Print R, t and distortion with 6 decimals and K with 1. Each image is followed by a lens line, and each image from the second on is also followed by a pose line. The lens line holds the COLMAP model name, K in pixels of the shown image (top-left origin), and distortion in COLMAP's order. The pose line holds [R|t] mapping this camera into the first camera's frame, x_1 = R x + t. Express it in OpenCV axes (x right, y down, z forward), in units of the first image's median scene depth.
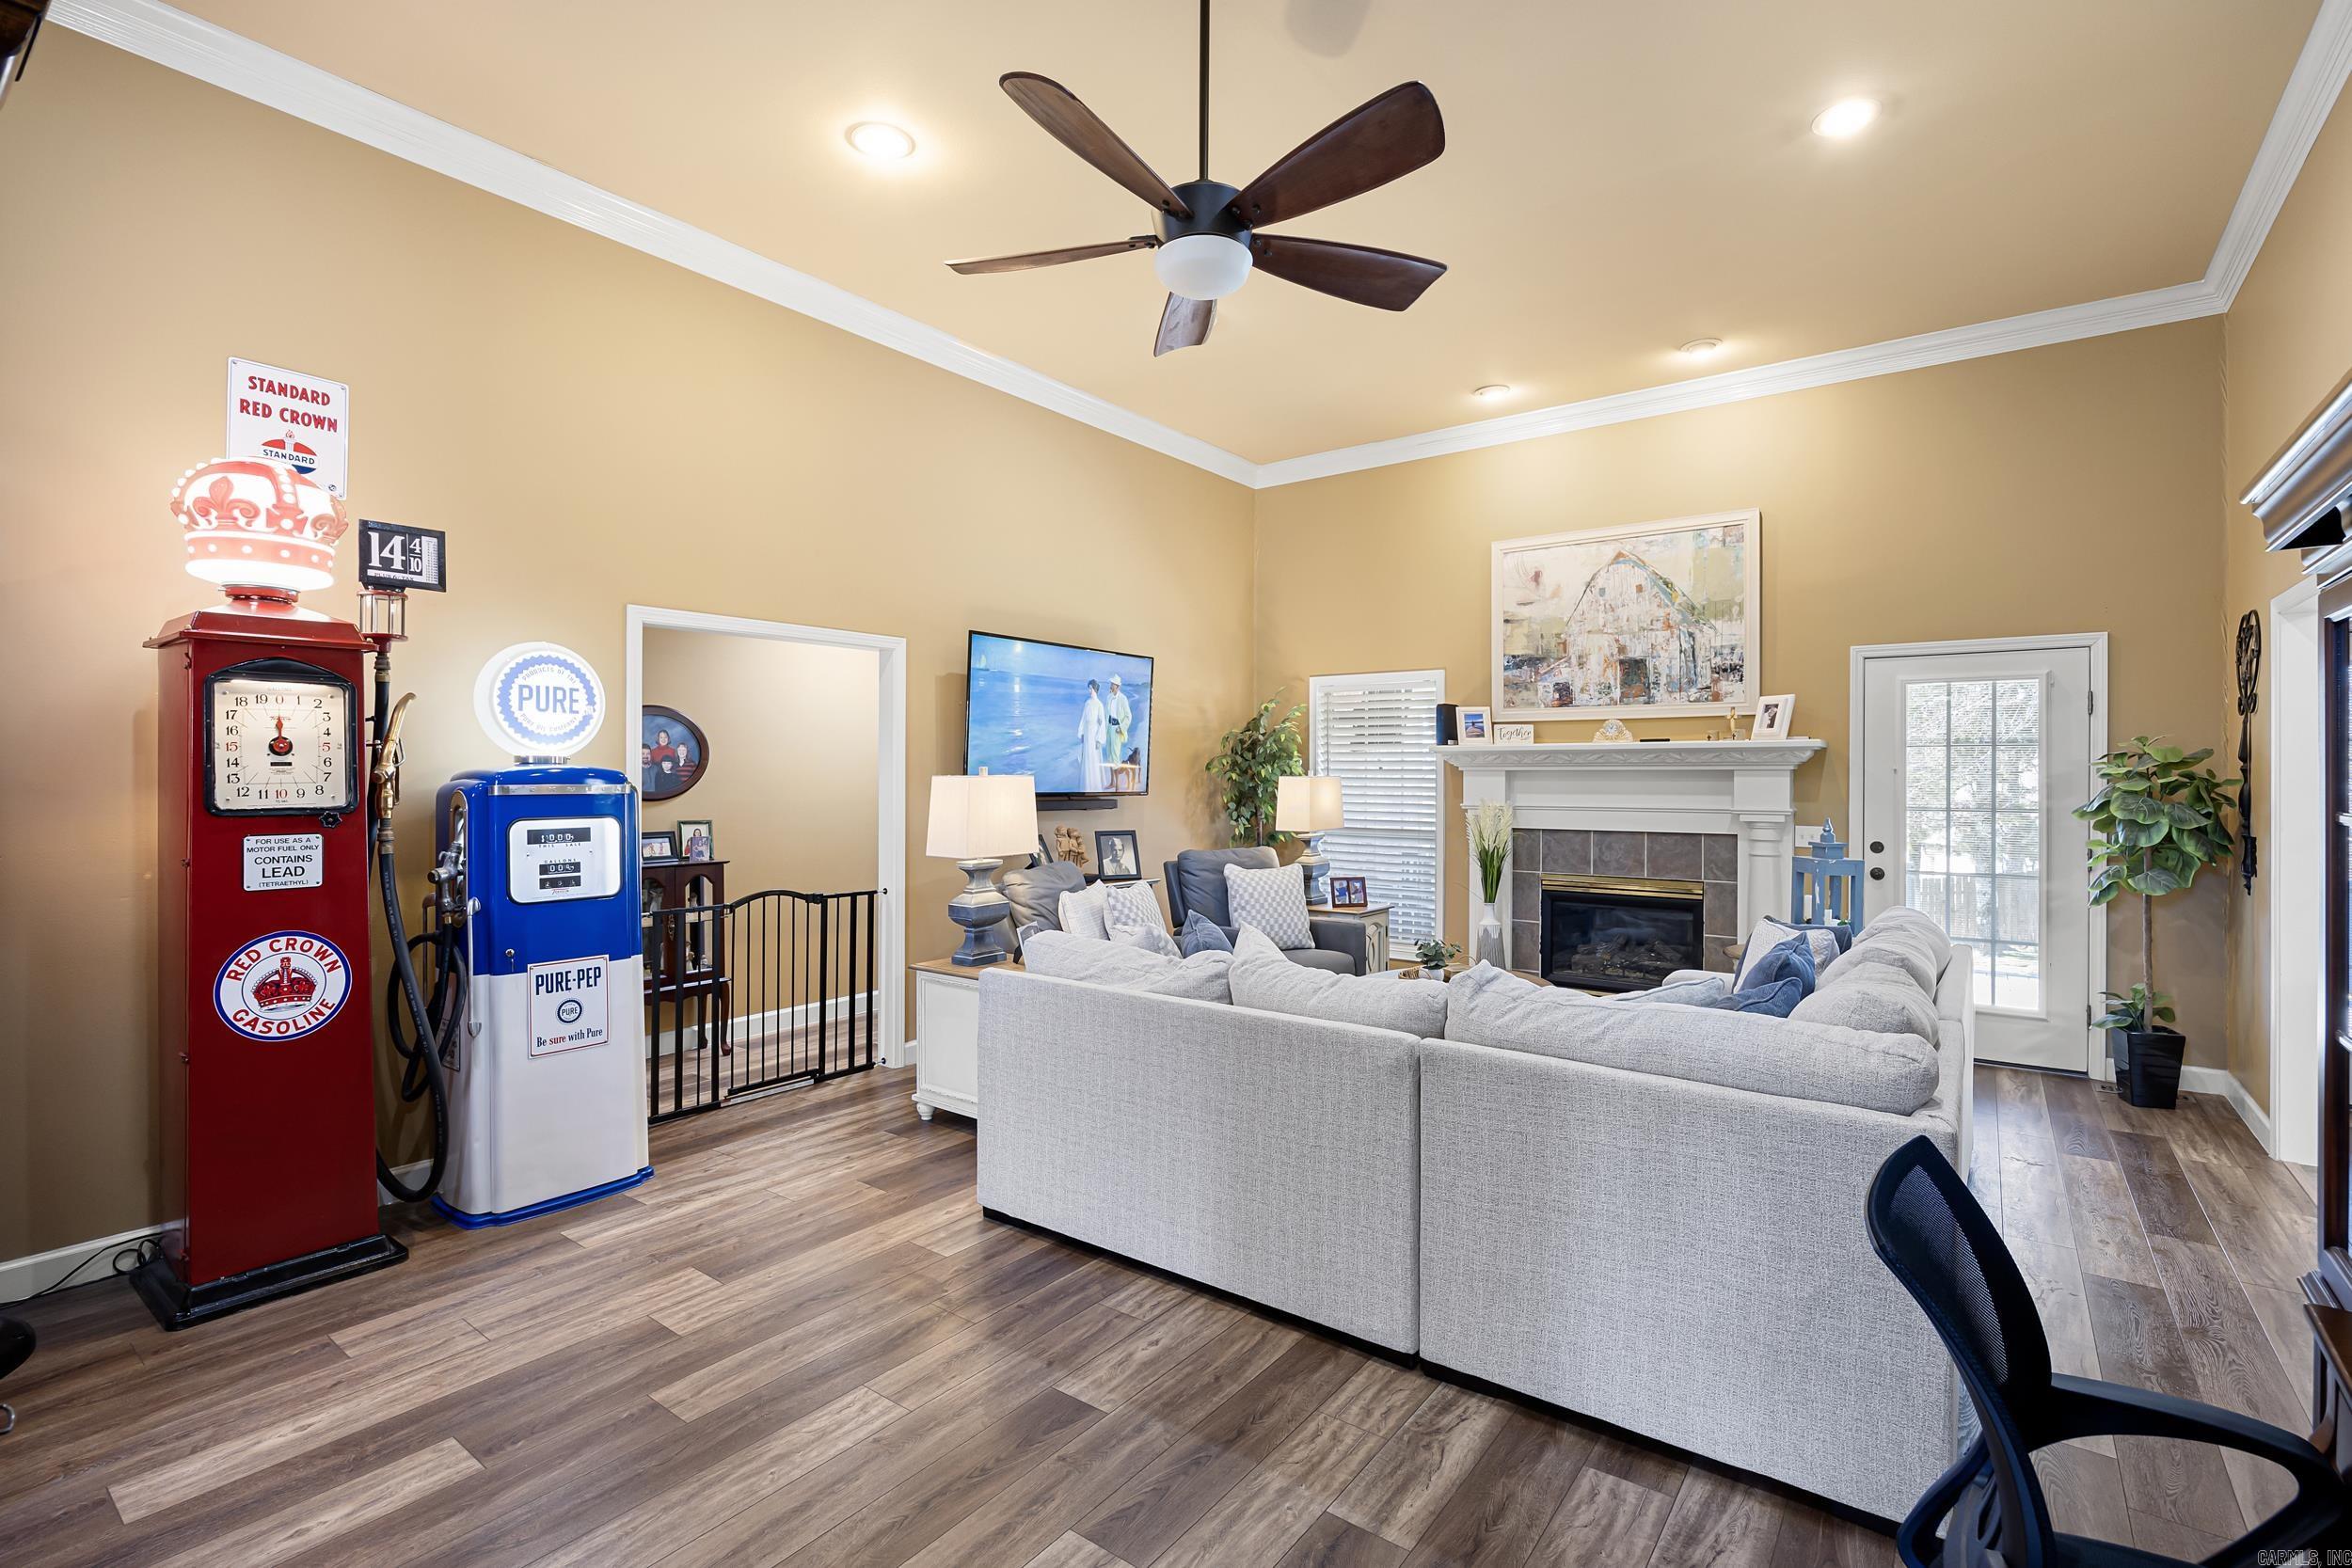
lens RADIAL K [[1066.5, 0, 1178.6], [0, 1066.5, 776.9], [0, 0, 1]] dist [-0.002437, -0.000047]
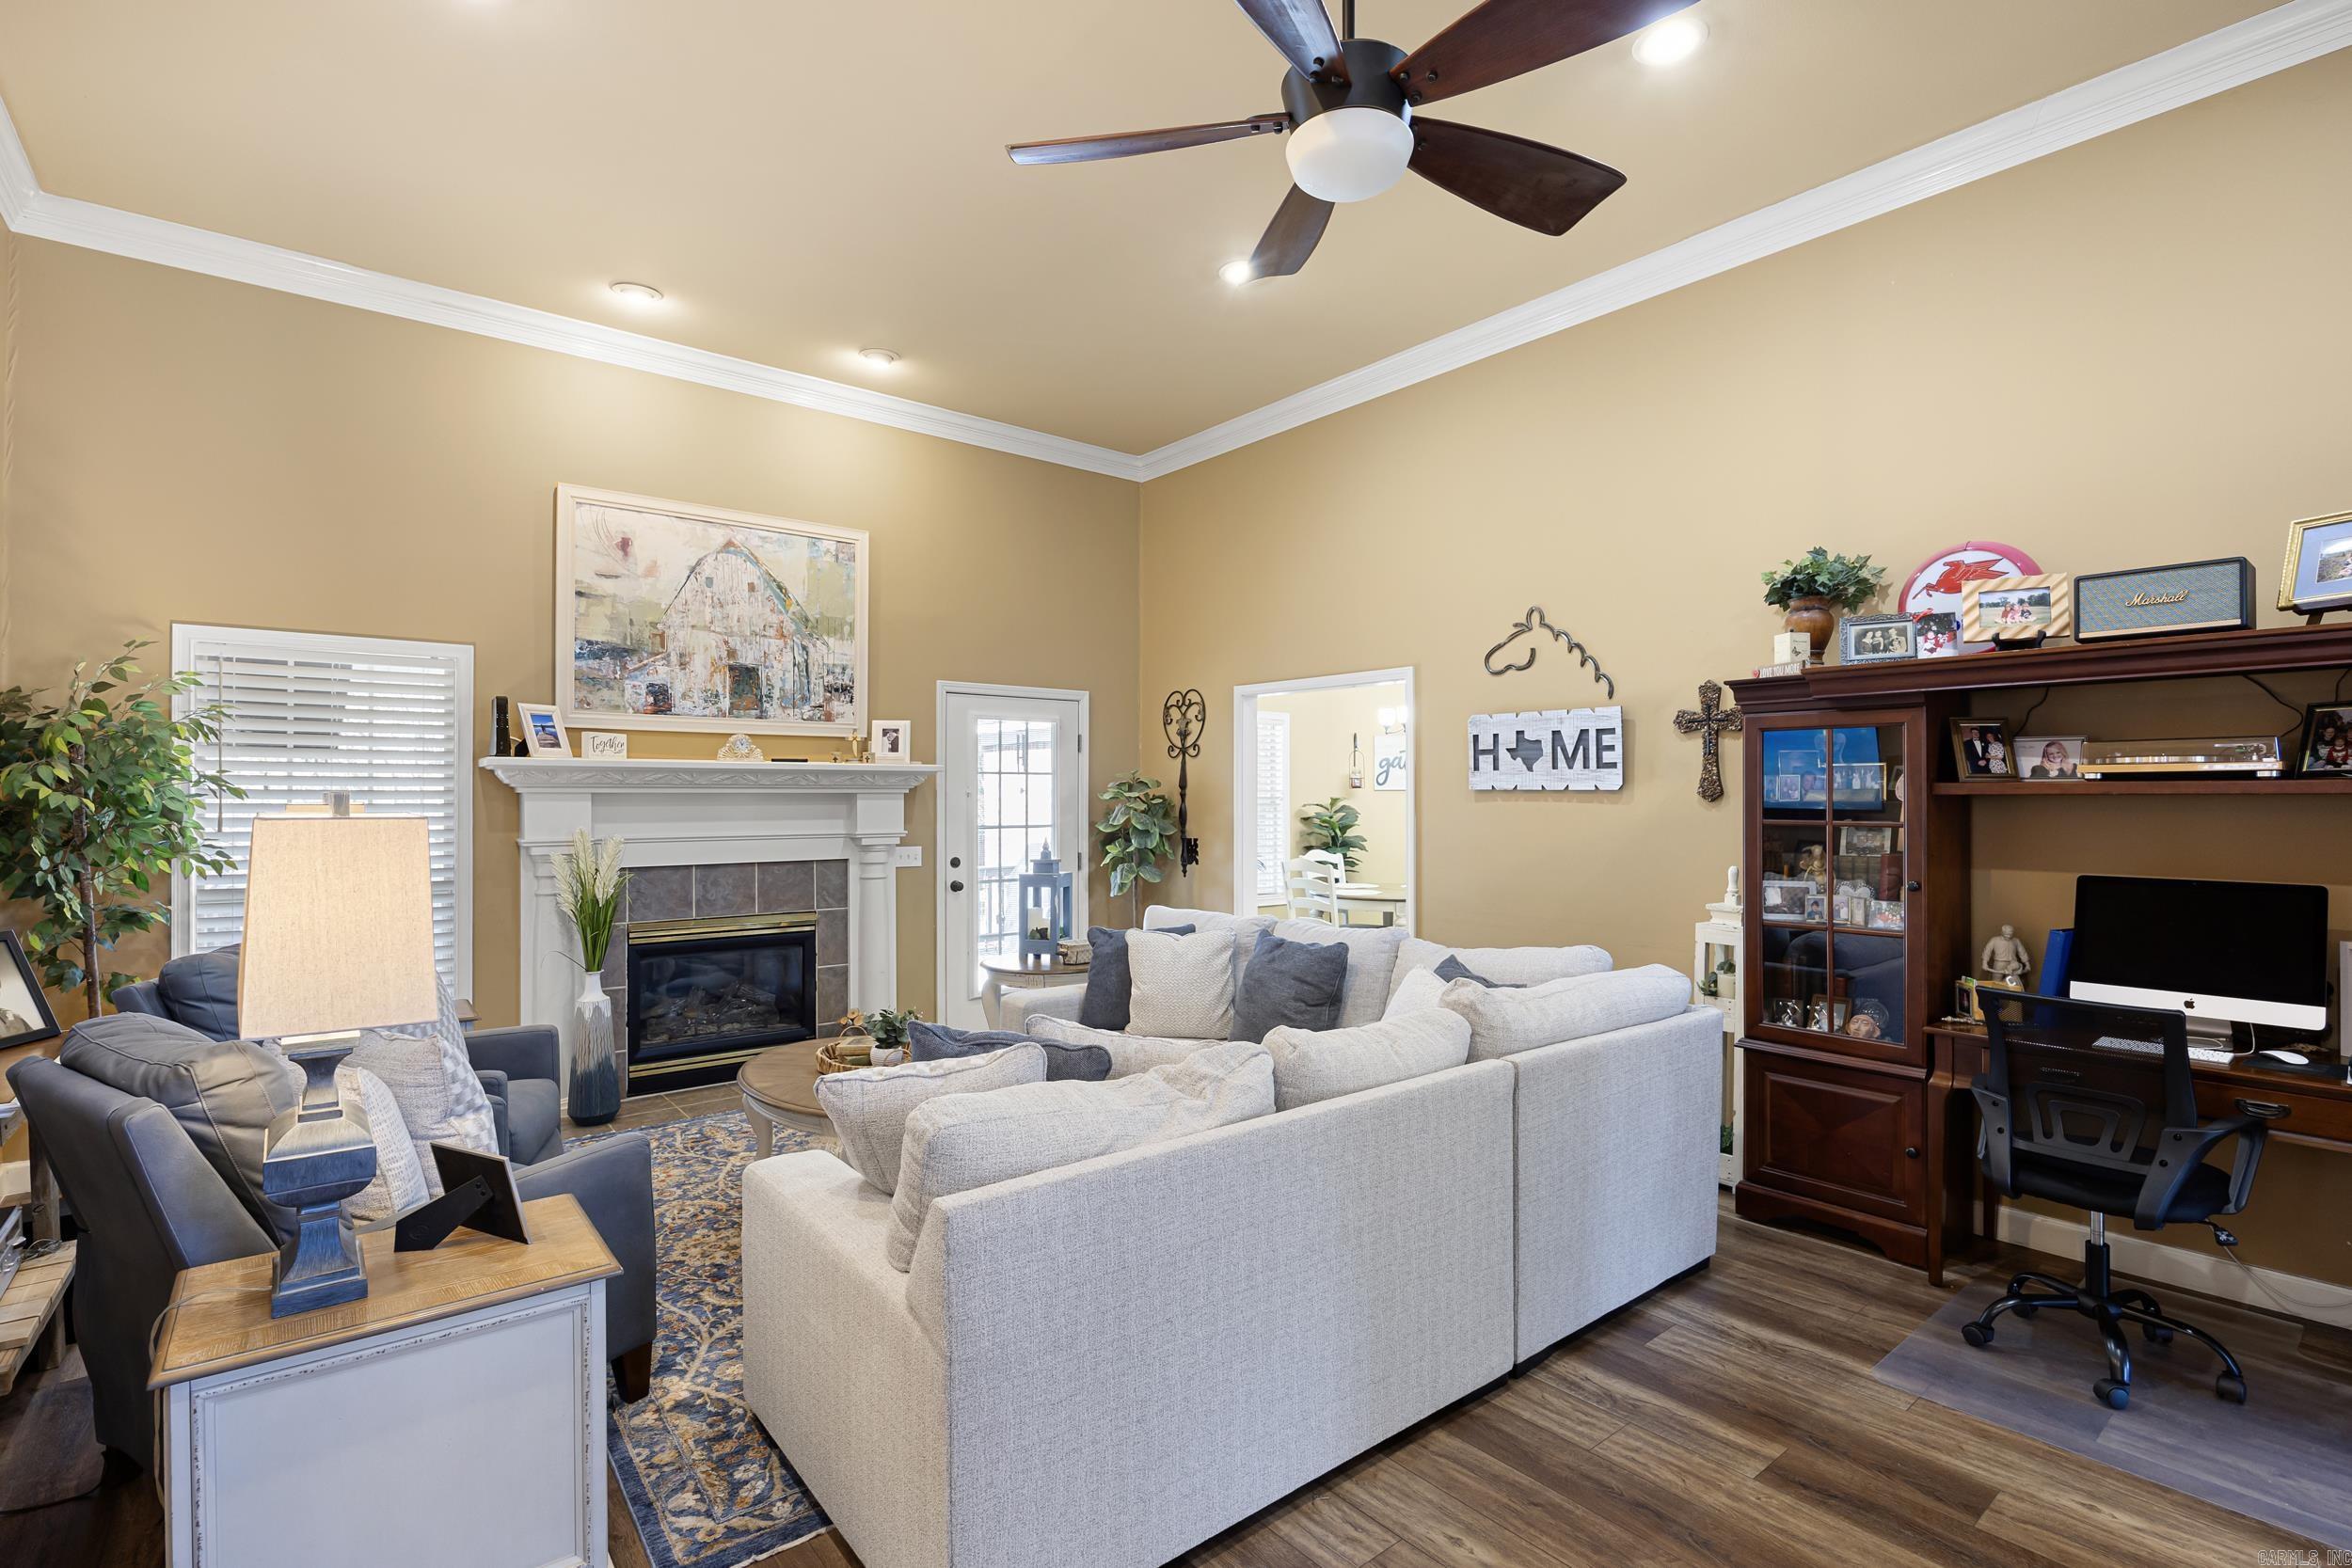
lens RADIAL K [[1108.4, 0, 1185.5], [0, 1108.4, 789.3], [0, 0, 1]] dist [-0.004203, -0.000123]
pose [[0.241640, 0.002237, 0.970363, -0.376732], [0.001524, 0.999995, -0.002685, -0.006519], [-0.970365, 0.002127, 0.241635, 0.438269]]
